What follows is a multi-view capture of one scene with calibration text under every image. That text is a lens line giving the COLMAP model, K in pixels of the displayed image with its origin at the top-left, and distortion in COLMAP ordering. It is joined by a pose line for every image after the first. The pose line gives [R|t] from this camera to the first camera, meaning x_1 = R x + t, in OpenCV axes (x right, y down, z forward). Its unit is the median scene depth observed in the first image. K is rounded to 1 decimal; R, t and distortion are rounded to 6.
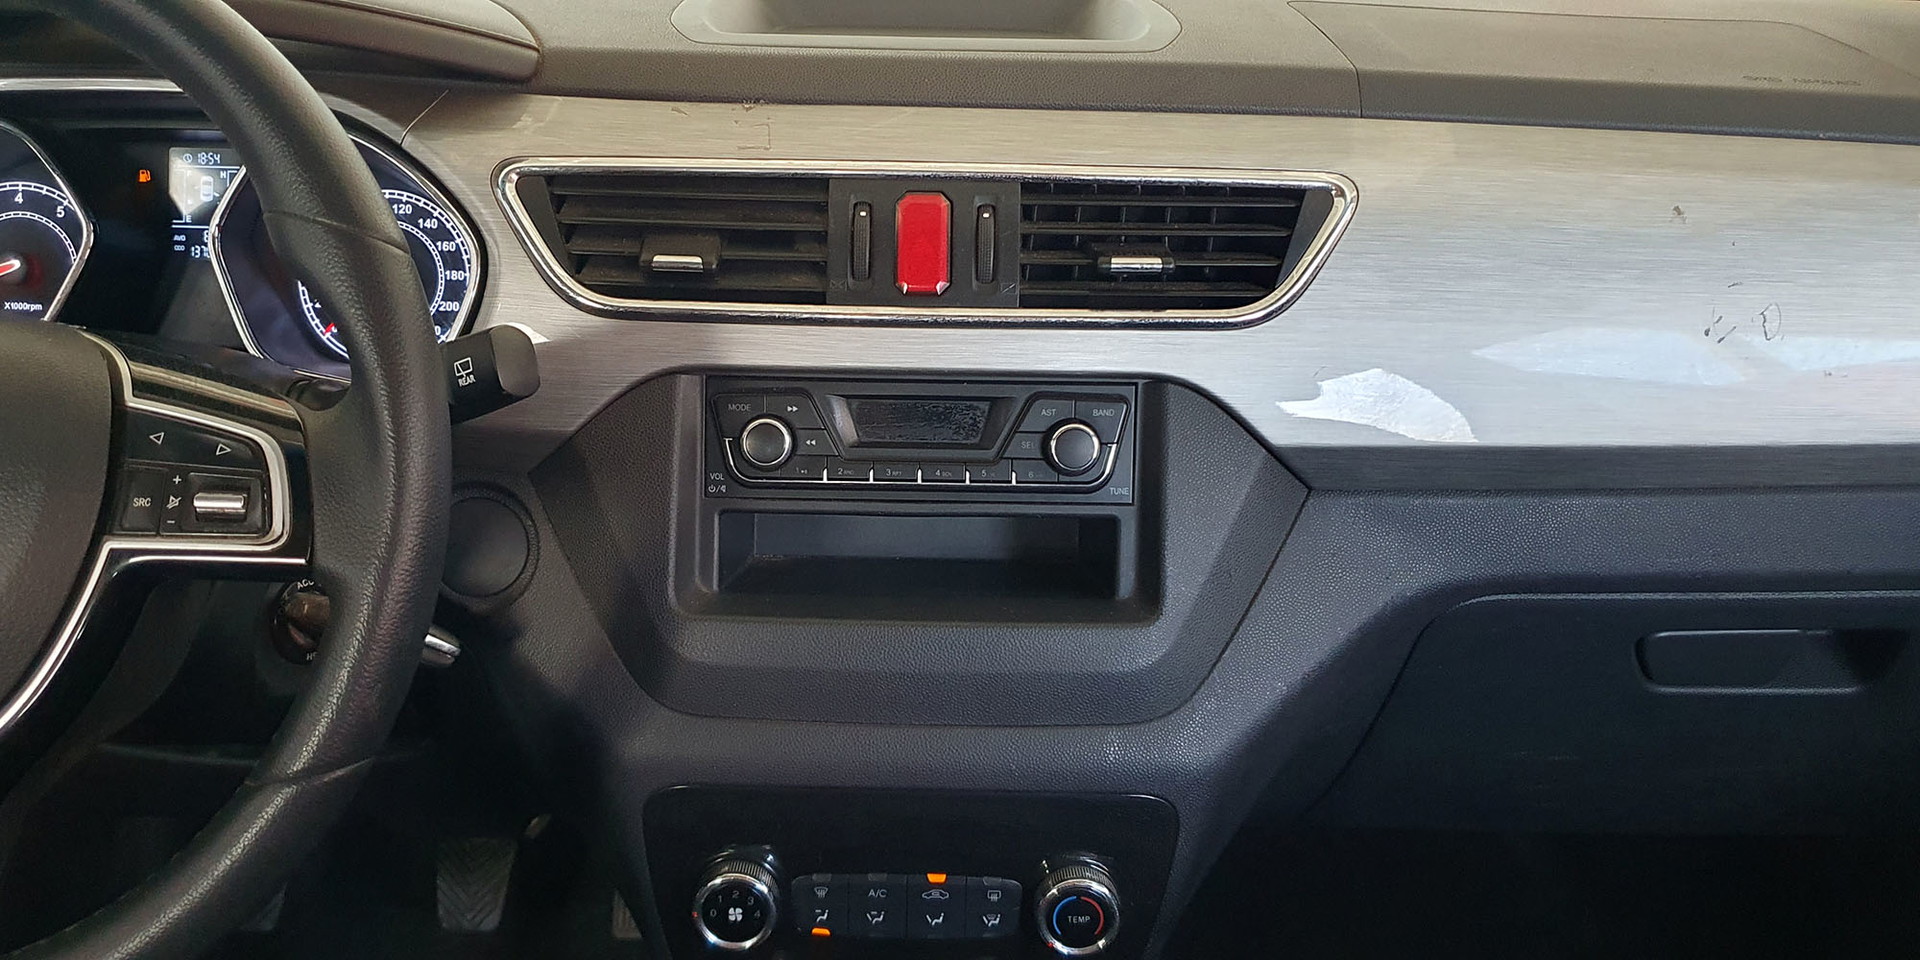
lens RADIAL K [[1566.8, 0, 902.8], [0, 1566.8, 479.1], [0, 0, 1]] dist [0.119276, -0.309114]
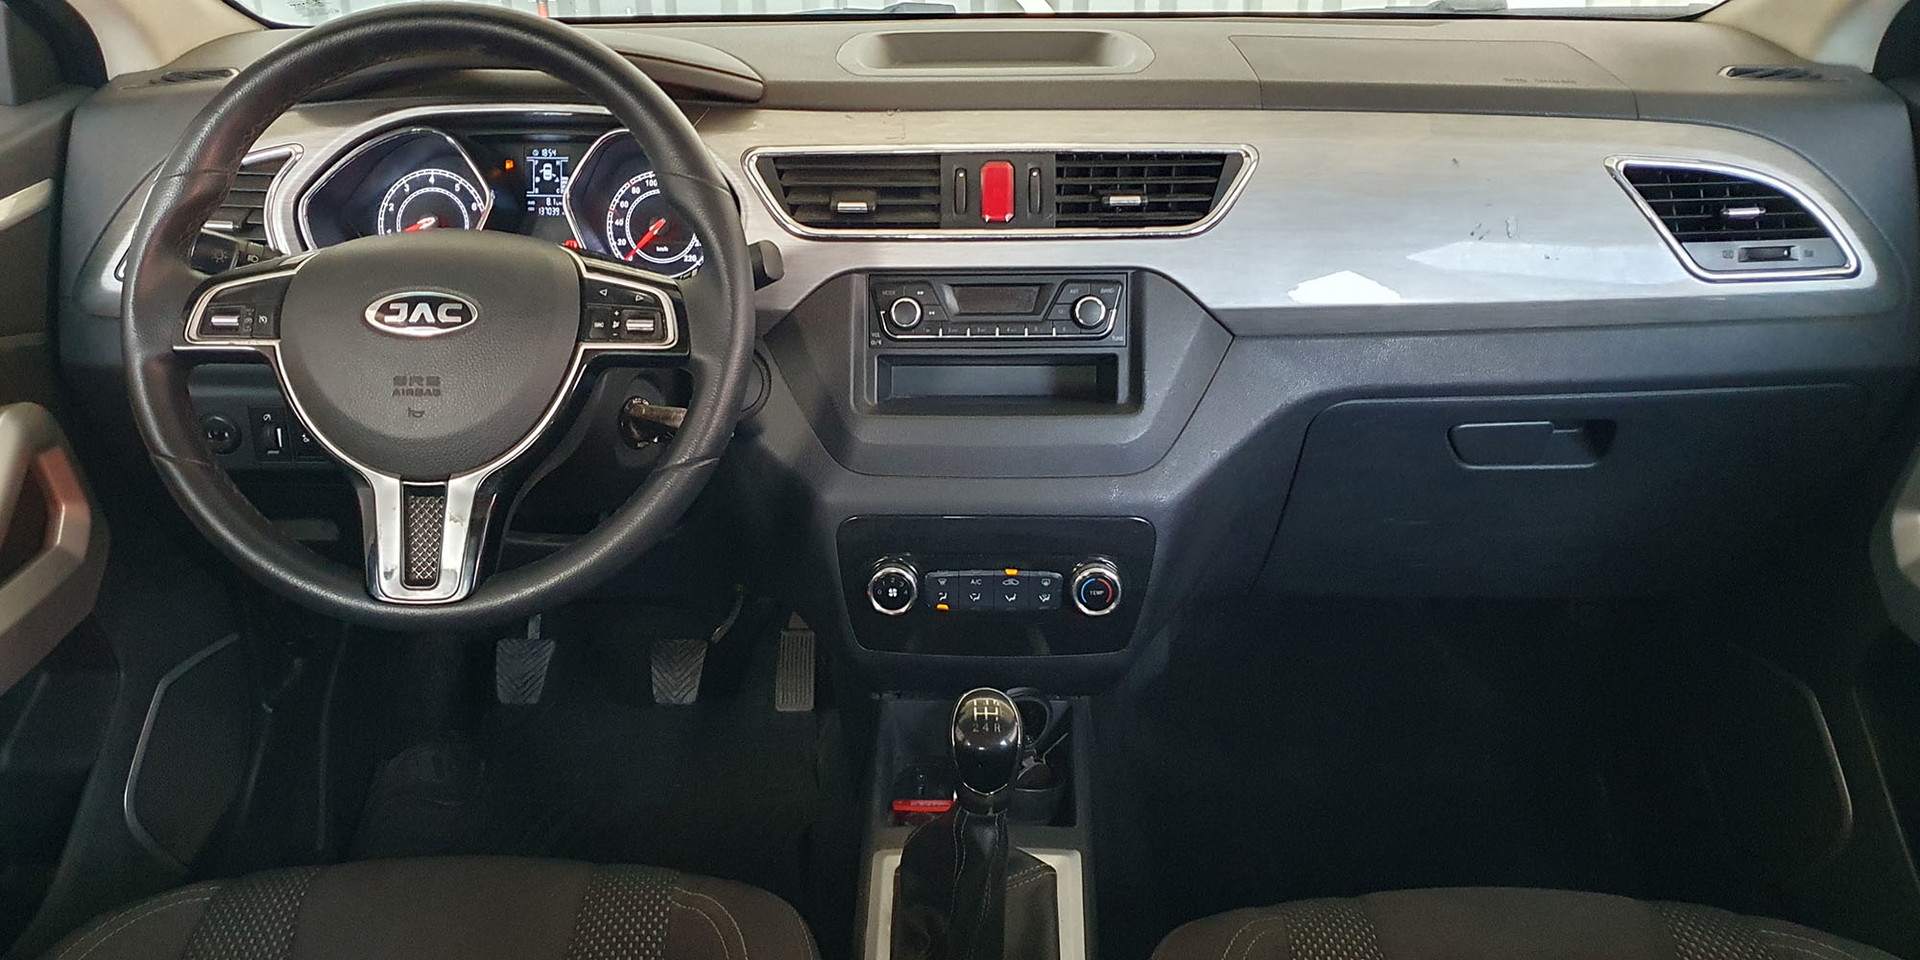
lens RADIAL K [[1566.8, 0, 902.8], [0, 1566.8, 479.1], [0, 0, 1]] dist [0.119276, -0.309114]
pose [[0.999349, -0.016464, -0.032098, -0.039072], [0.016278, 0.999849, -0.006040, 0.163905], [0.032192, 0.005513, 0.999466, -0.674288]]
